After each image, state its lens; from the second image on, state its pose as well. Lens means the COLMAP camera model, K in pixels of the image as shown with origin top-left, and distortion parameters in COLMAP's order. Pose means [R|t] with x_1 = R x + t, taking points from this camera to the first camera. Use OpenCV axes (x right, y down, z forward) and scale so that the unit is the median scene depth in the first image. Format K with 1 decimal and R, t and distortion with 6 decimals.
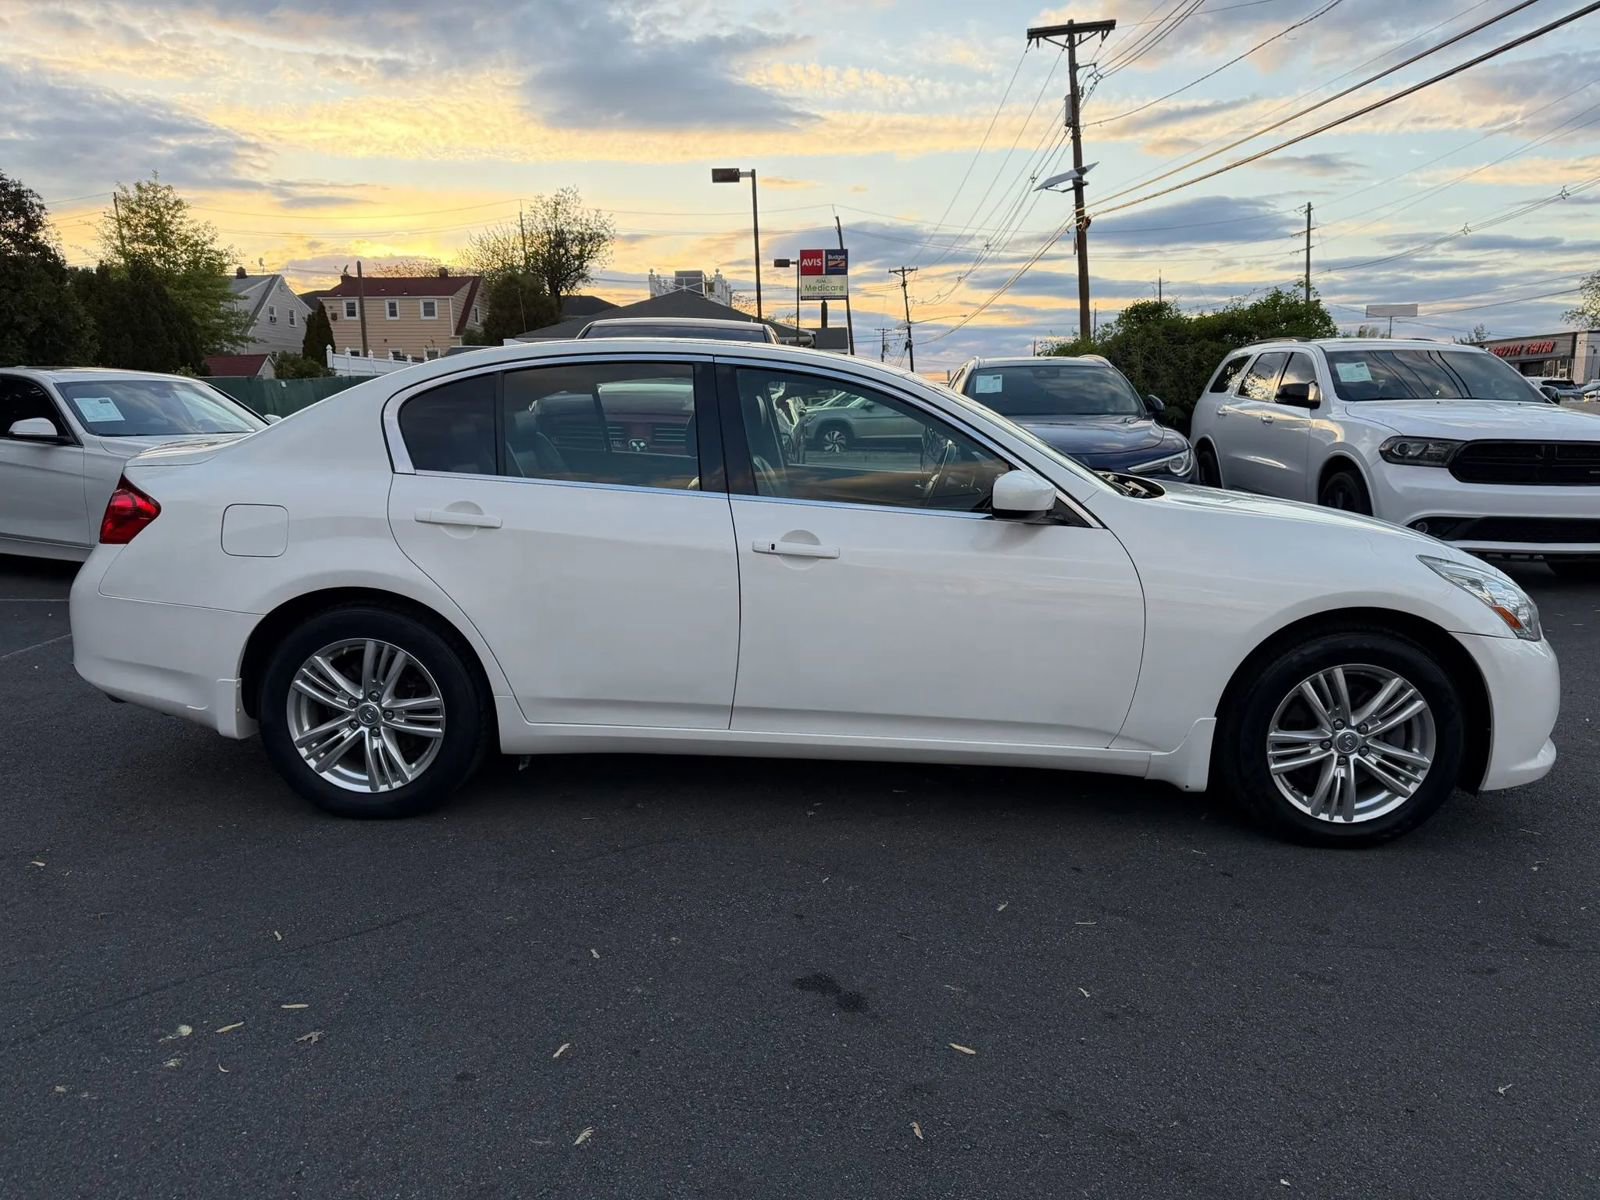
lens RADIAL K [[1138.8, 0, 800.0], [0, 1138.8, 600.0], [0, 0, 1]] dist [0.036300, -0.041147]
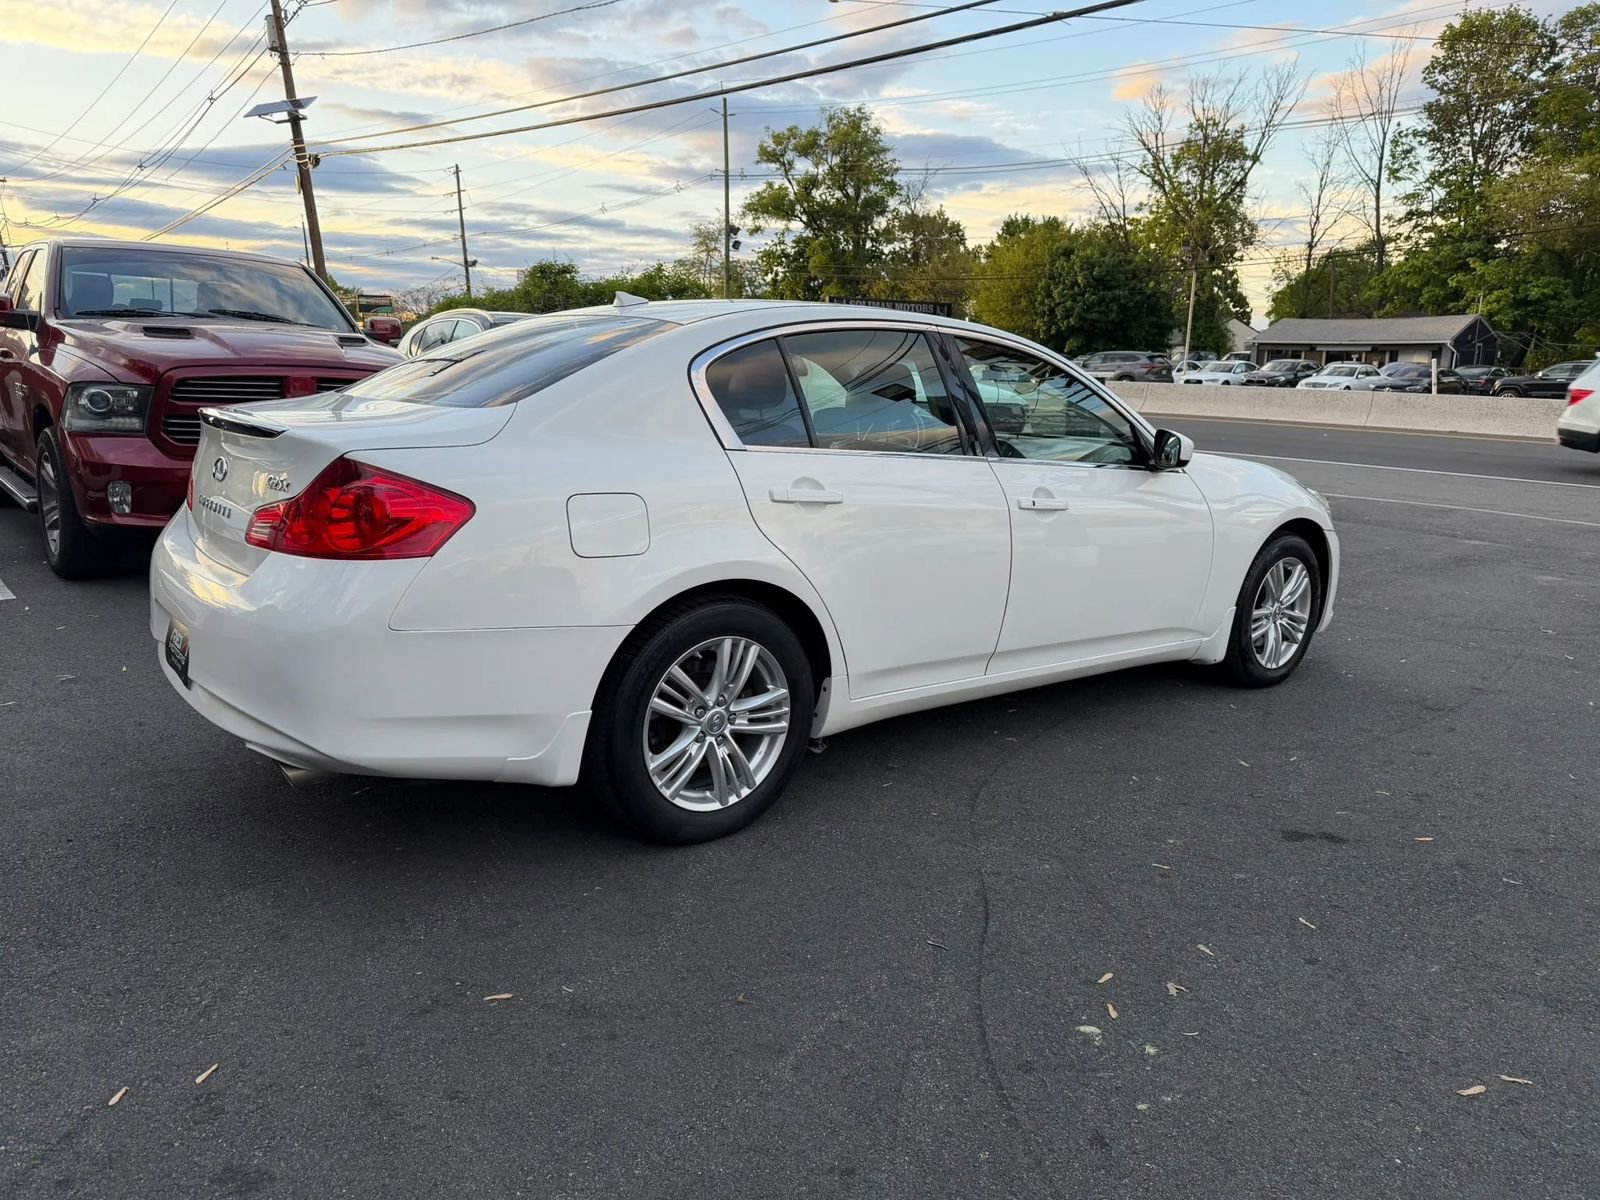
lens RADIAL K [[1140.8, 0, 791.8], [0, 1140.8, 597.5], [0, 0, 1]] dist [0.041018, -0.040897]
pose [[0.748198, -0.117957, 0.652905, -0.902893], [0.093535, 0.992994, 0.072212, -0.055507], [-0.656849, 0.007040, 0.753989, 0.294873]]
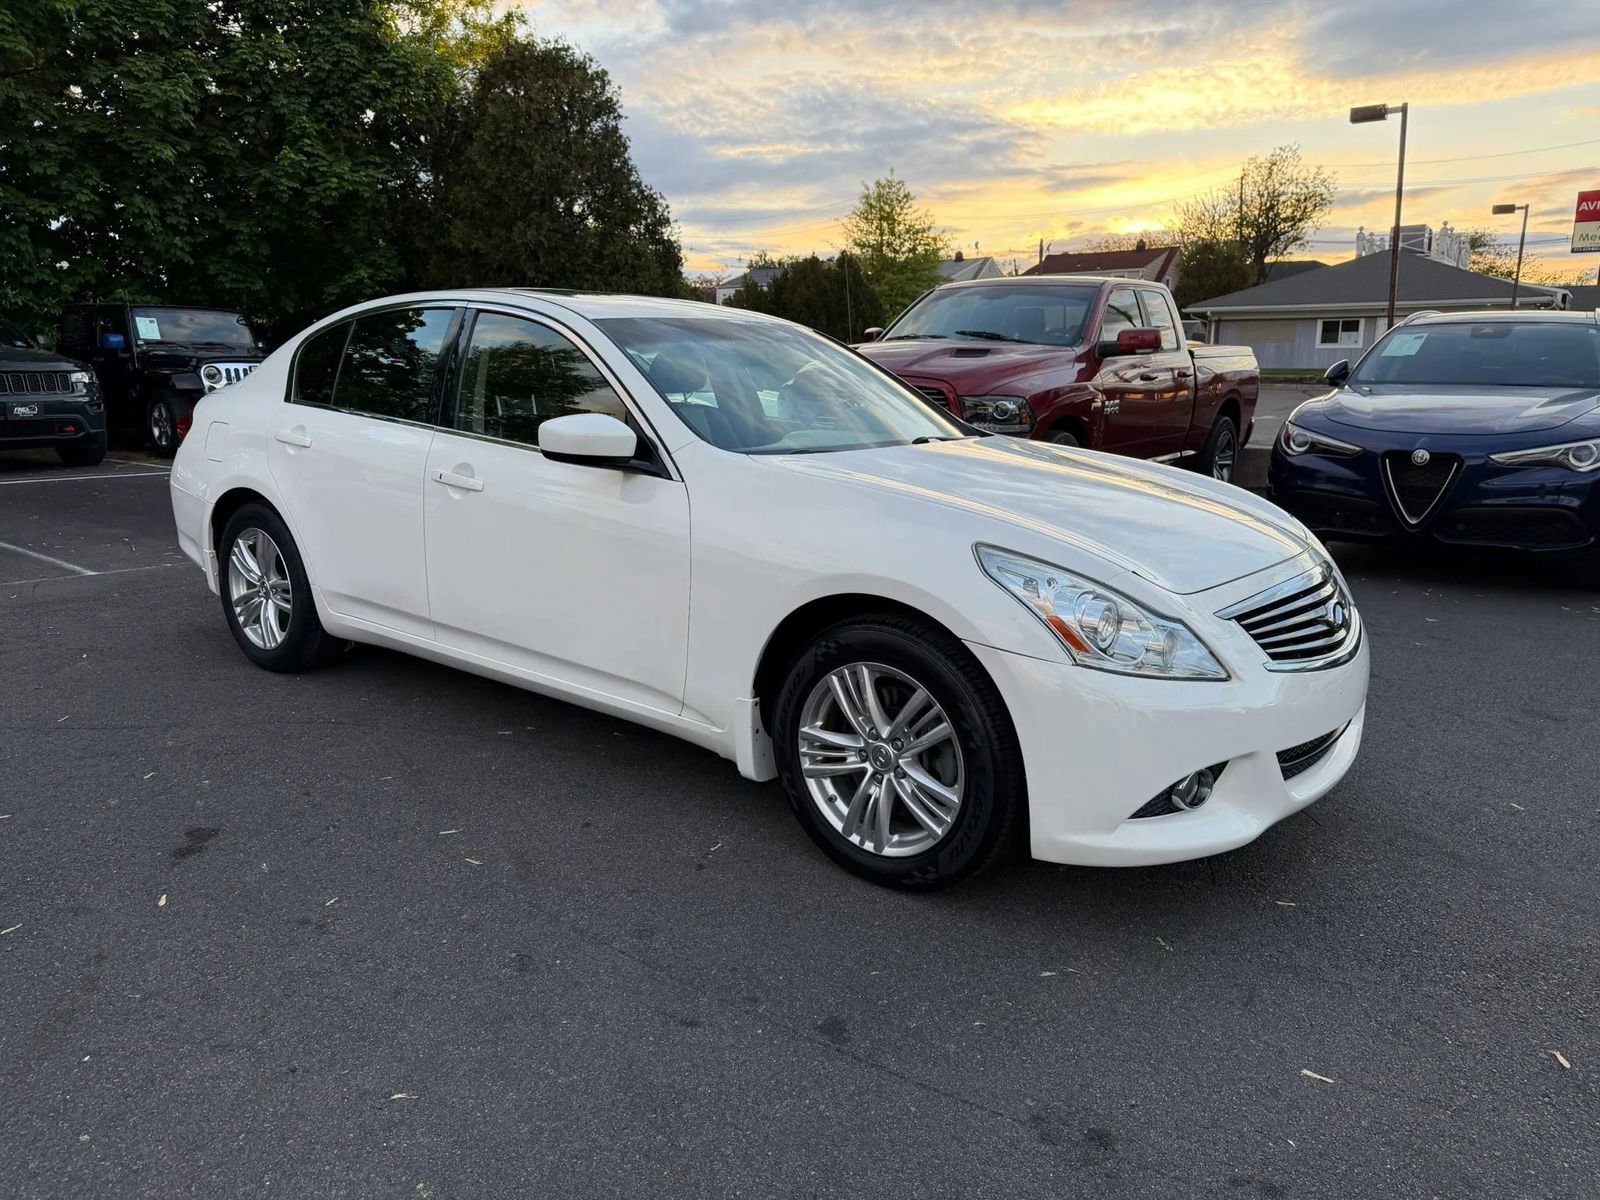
lens RADIAL K [[1152.4, 0, 800.0], [0, 1152.4, 600.0], [0, 0, 1]] dist [0.032611, -0.041158]
pose [[0.811587, 0.123555, -0.571018, 0.861859], [-0.113616, 0.992100, 0.053185, -0.025486], [0.573078, 0.021713, 0.819213, 0.271449]]
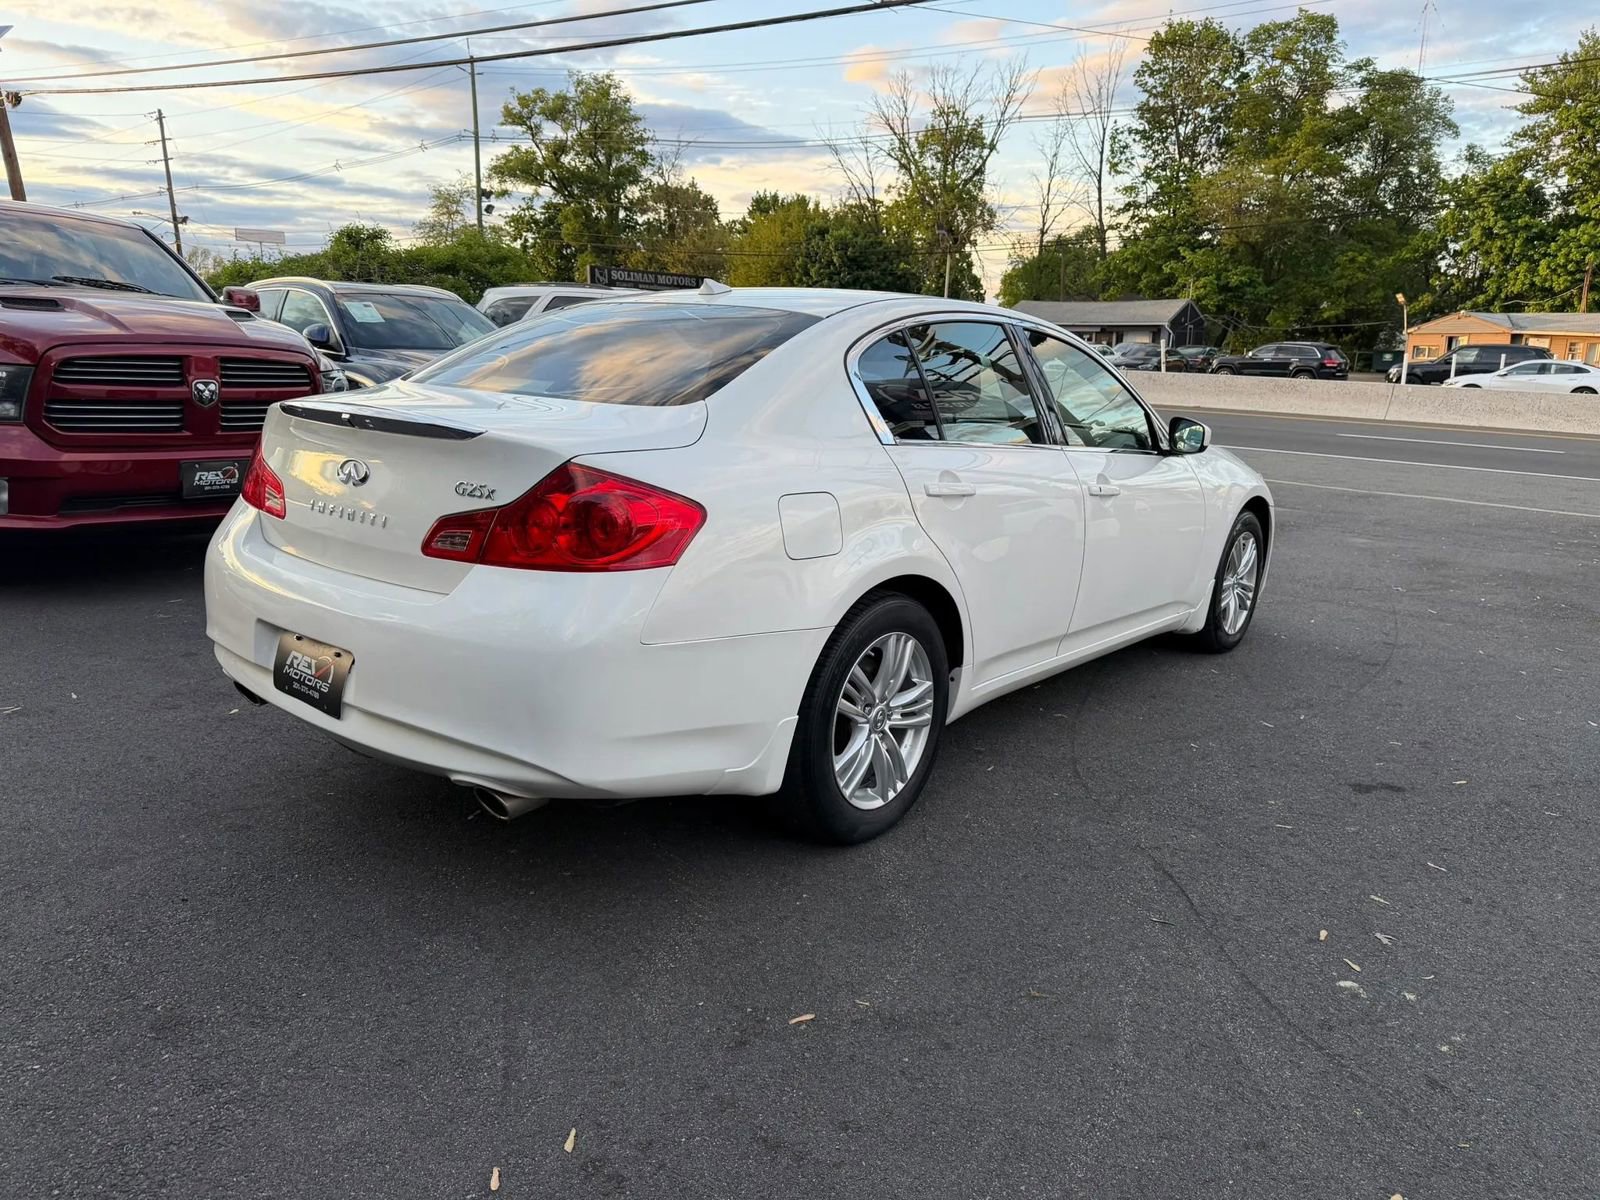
lens RADIAL K [[1146.9, 0, 799.7], [0, 1146.9, 581.2], [0, 0, 1]] dist [0.044674, -0.054675]
pose [[0.579167, -0.147958, 0.801669, -1.111002], [0.109264, 0.988607, 0.103522, -0.104614], [-0.807853, 0.027637, 0.588736, 0.529179]]
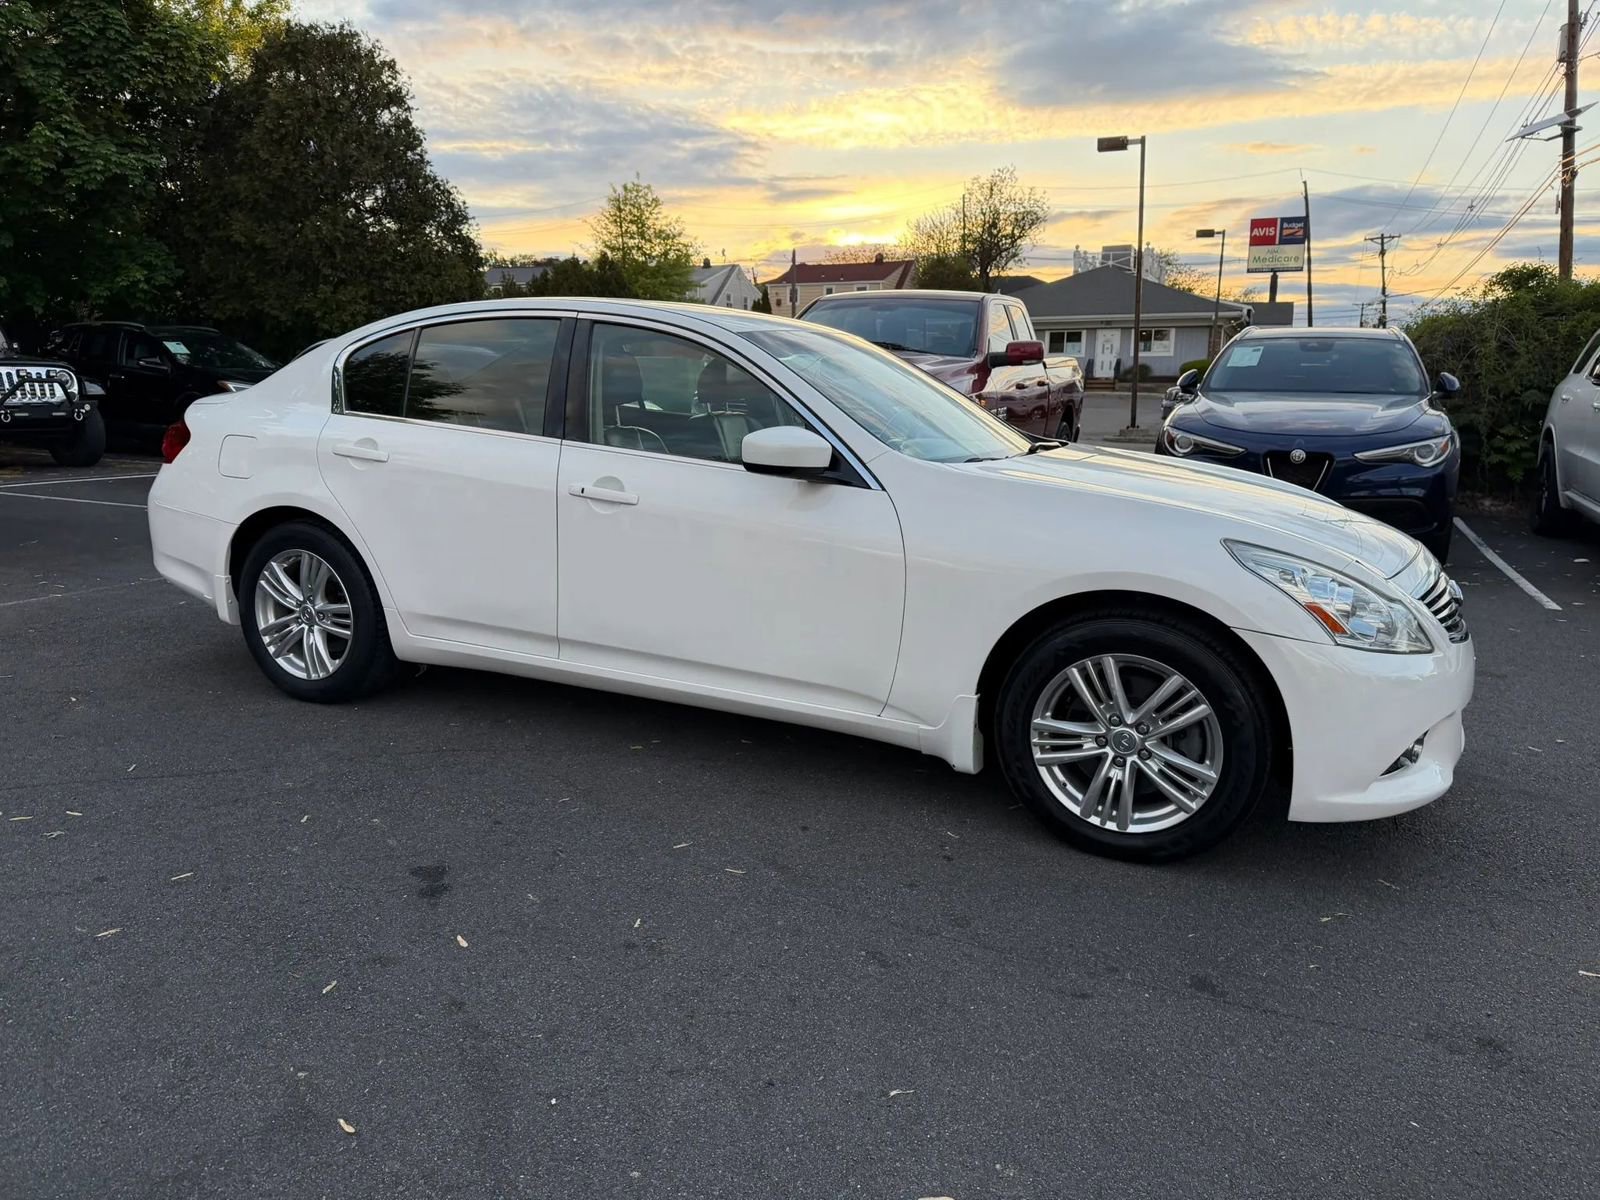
lens RADIAL K [[1145.5, 0, 802.0], [0, 1145.5, 599.2], [0, 0, 1]] dist [0.050873, -0.059142]
pose [[0.925071, 0.085832, -0.369968, 0.548828], [-0.081384, 0.996299, 0.027648, 0.008494], [0.370971, 0.004533, 0.928633, 0.067618]]
